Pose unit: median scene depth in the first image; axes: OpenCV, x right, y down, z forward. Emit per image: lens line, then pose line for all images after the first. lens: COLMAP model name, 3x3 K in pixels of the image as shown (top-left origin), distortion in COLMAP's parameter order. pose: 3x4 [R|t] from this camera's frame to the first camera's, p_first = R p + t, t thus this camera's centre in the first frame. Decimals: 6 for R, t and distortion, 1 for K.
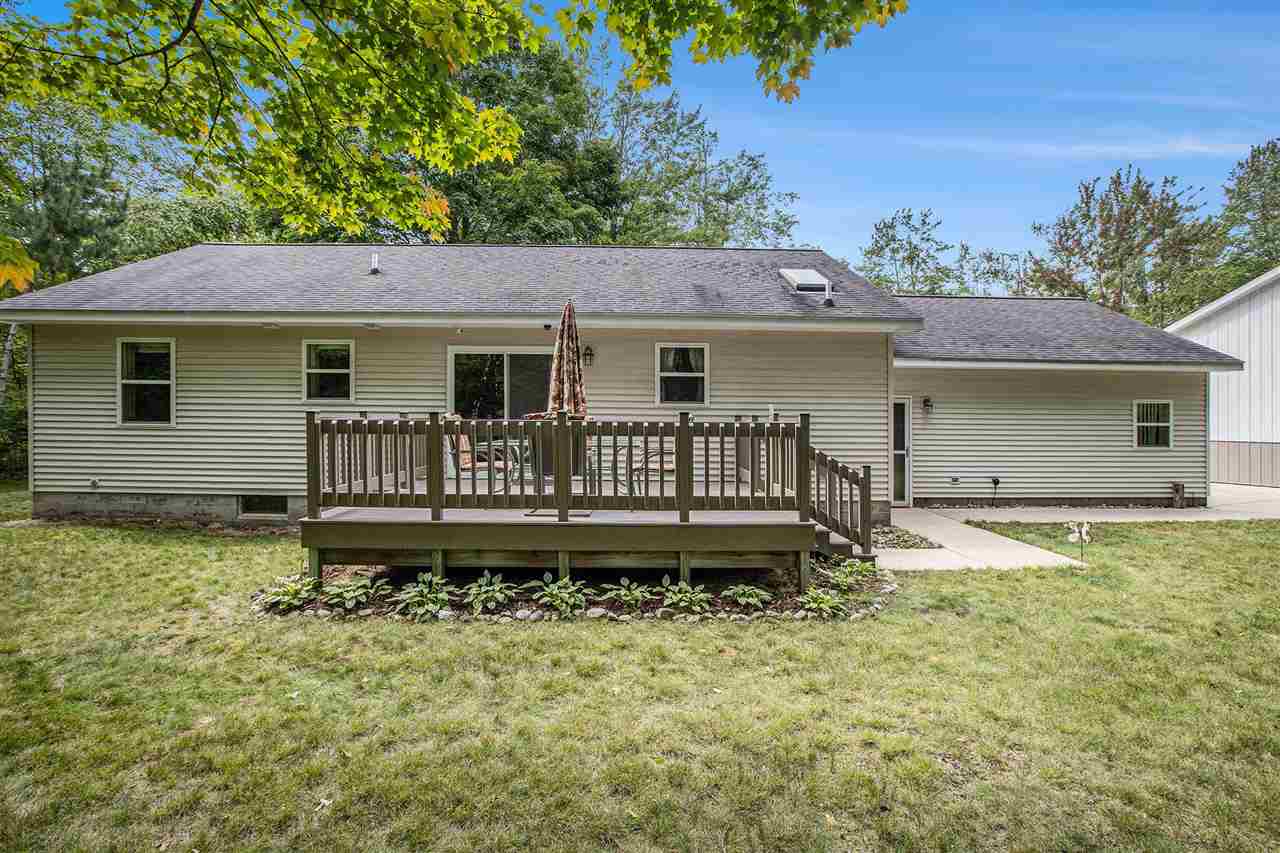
lens RADIAL K [[587.4, 0, 641.4], [0, 587.4, 430.1], [0, 0, 1]] dist [-0.020235, 0.004426]
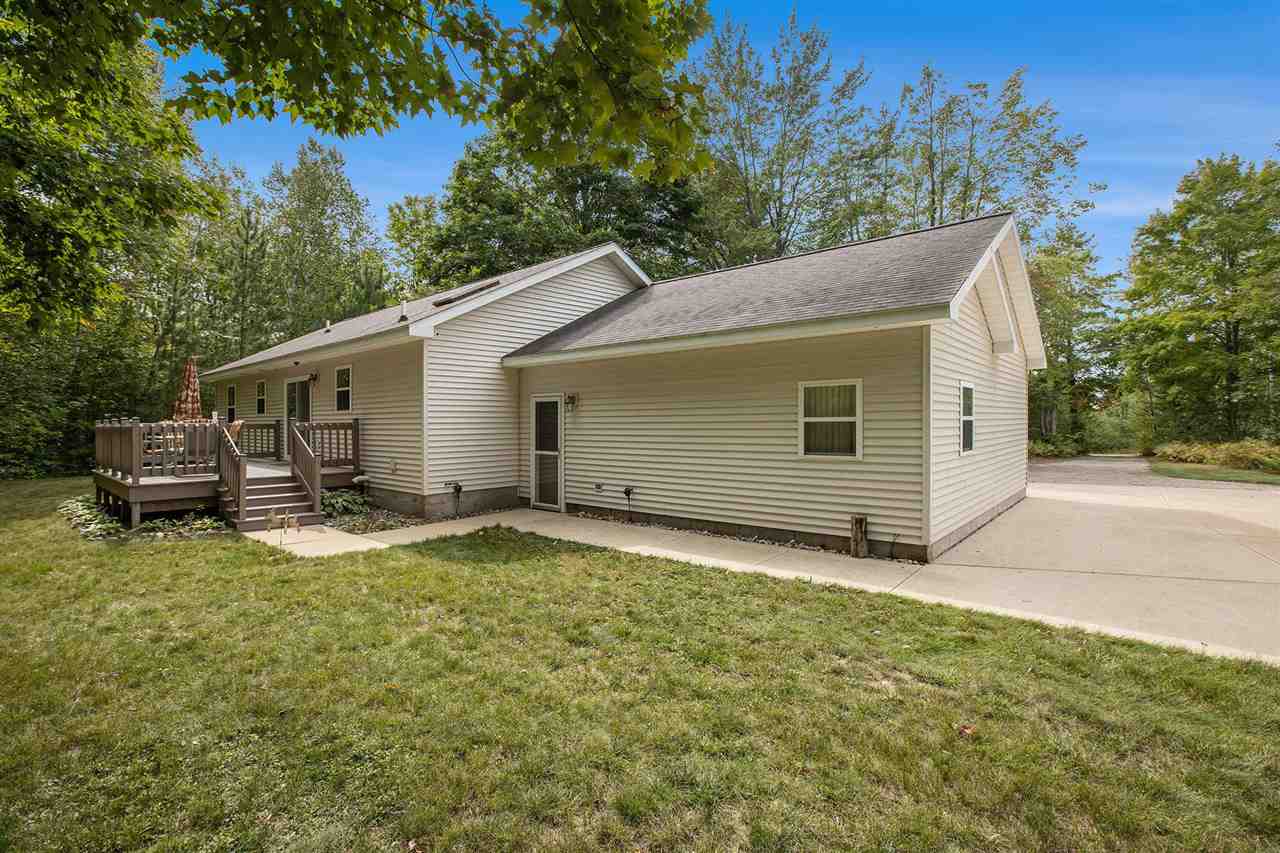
lens RADIAL K [[587.4, 0, 639.1], [0, 587.4, 430.6], [0, 0, 1]] dist [-0.020235, 0.004426]
pose [[0.740322, -0.003463, -0.672244, 0.097029], [0.003284, 0.999993, -0.001535, 0.000236], [0.672245, -0.001071, 0.740328, 0.032383]]
